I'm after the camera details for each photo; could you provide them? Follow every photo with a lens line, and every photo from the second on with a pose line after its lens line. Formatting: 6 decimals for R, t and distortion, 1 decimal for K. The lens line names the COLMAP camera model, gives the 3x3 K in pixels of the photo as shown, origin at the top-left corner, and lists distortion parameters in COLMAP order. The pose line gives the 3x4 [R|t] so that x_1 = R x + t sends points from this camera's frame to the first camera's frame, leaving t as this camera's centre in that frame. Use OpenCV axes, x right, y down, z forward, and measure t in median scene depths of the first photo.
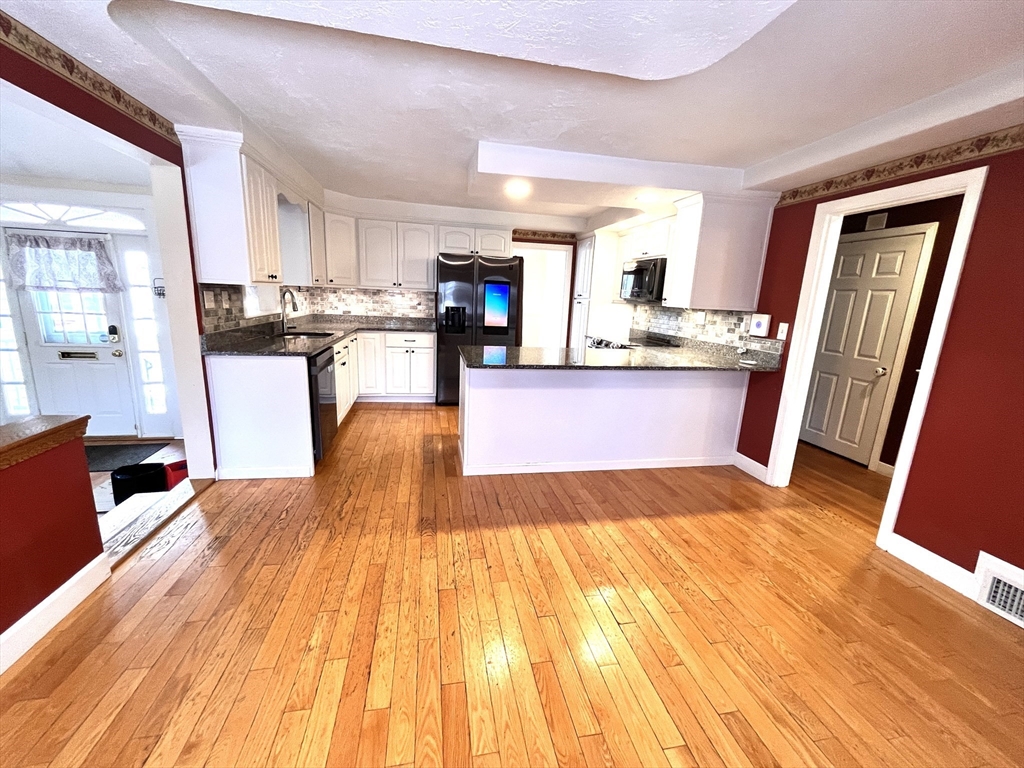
lens RADIAL K [[415.0, 0, 514.2], [0, 415.0, 387.2], [0, 0, 1]] dist [-0.002421, -0.000793]
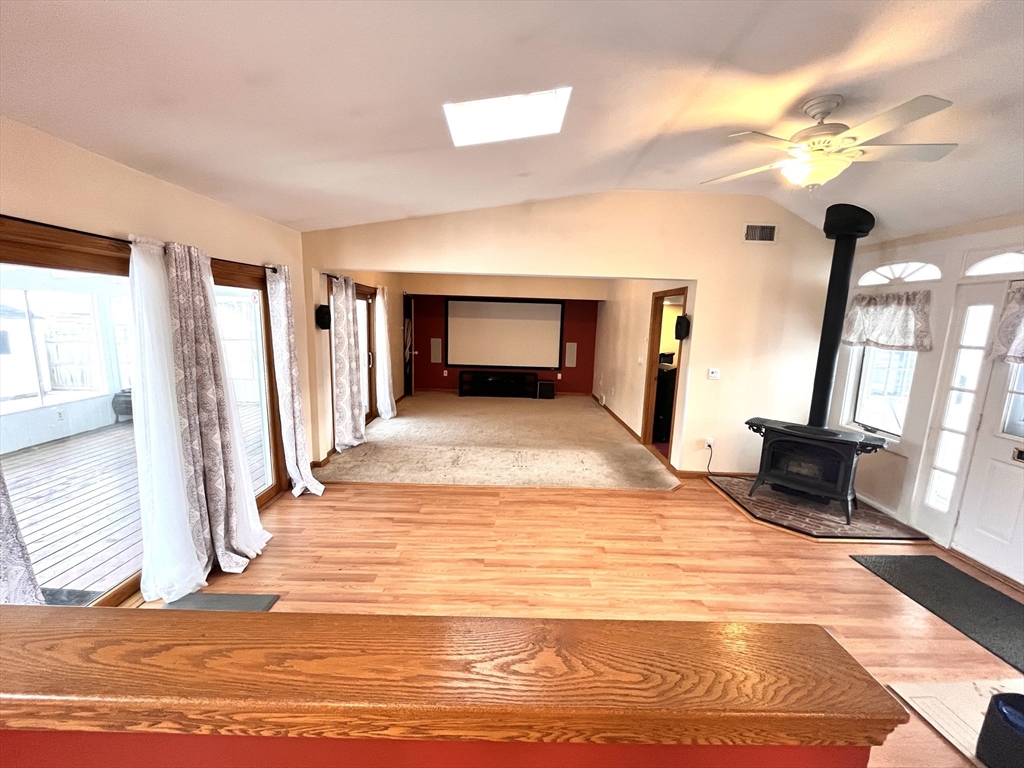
lens RADIAL K [[415.0, 0, 514.2], [0, 415.0, 387.2], [0, 0, 1]] dist [-0.002421, -0.000793]
pose [[-0.191413, 0.105435, -0.975830, -0.442626], [-0.253974, 0.955032, 0.153006, -0.124423], [0.948081, 0.277123, -0.156028, 0.450569]]
